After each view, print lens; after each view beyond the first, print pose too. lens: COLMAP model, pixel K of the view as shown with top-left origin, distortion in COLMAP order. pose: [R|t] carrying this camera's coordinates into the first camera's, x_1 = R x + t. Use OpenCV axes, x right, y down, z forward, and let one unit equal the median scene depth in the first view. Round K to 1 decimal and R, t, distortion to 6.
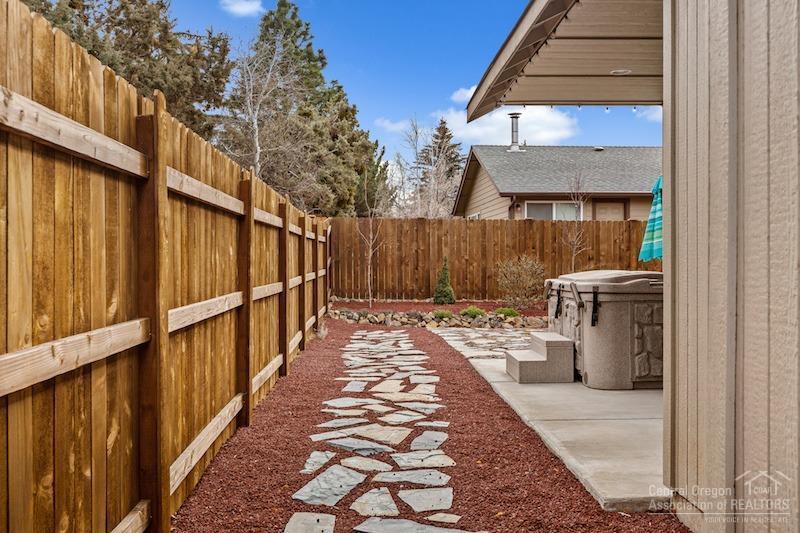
lens RADIAL K [[804.1, 0, 399.6], [0, 804.1, 266.8], [0, 0, 1]] dist [0.012892, 0.000000]
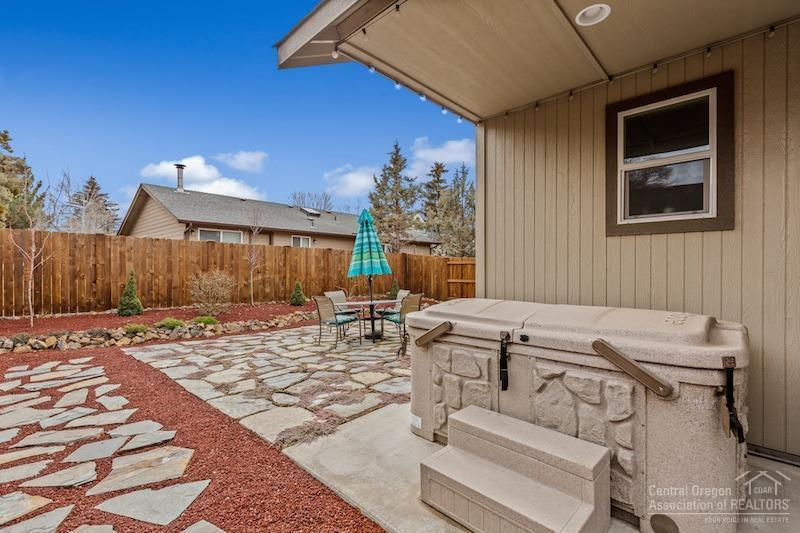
lens RADIAL K [[358.1, 0, 400.0], [0, 358.1, 268.8], [0, 0, 1]] dist [0.001759, 0.000037]
pose [[0.713501, 0.003212, 0.700647, -0.022211], [0.001530, 0.999980, -0.006142, -0.011694], [-0.700653, 0.005455, 0.713482, 0.389524]]
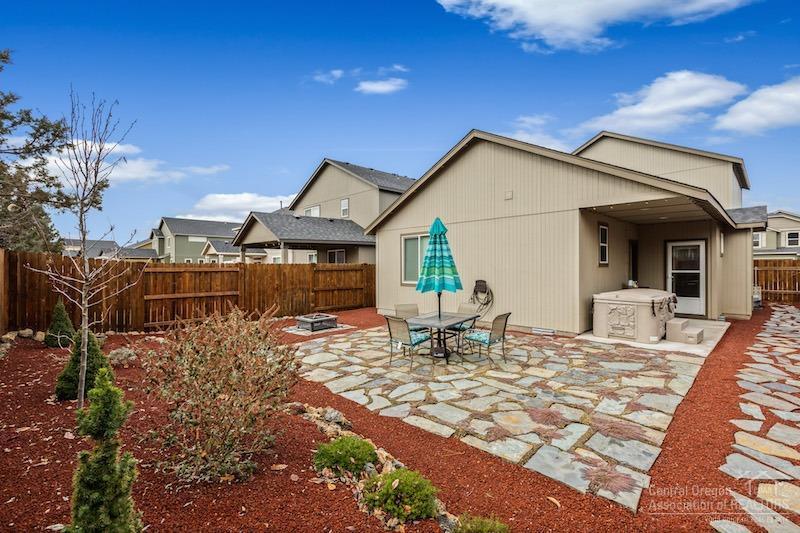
lens RADIAL K [[358.1, 0, 393.3], [0, 358.1, 268.2], [0, 0, 1]] dist [0.001759, 0.000037]
pose [[-0.668092, 0.004477, 0.744065, -0.014297], [0.006052, 0.999982, -0.000583, -0.029924], [-0.744054, 0.004114, -0.668107, 0.950251]]
